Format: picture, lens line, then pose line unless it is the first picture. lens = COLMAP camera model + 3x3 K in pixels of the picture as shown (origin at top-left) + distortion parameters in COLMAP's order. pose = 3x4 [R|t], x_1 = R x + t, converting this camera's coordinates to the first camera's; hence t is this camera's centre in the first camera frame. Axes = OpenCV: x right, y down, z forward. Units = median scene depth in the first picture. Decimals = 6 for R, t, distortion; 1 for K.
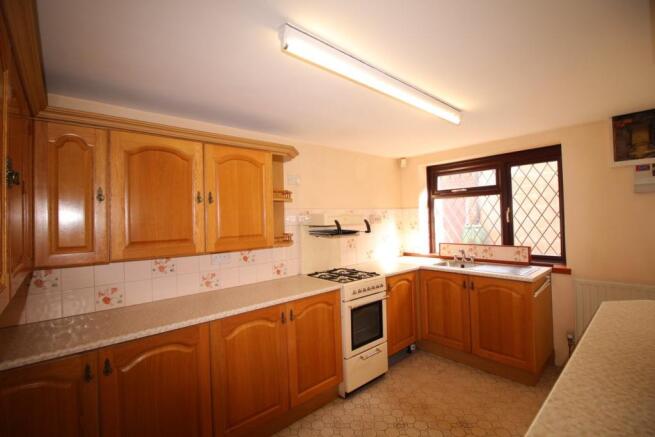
lens RADIAL K [[304.9, 0, 327.5], [0, 304.9, 218.5], [0, 0, 1]] dist [-0.000080, 0.000005]
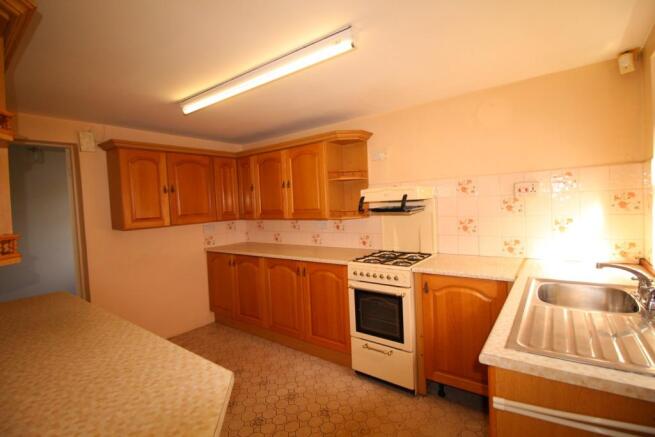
lens RADIAL K [[297.4, 0, 327.5], [0, 297.4, 218.5], [0, 0, 1]] dist [-0.025217, -0.000034]
pose [[0.193688, 0.062671, -0.979059, 0.961029], [0.035113, 0.996875, 0.070758, 0.006992], [0.980435, -0.048083, 0.190882, 0.748614]]
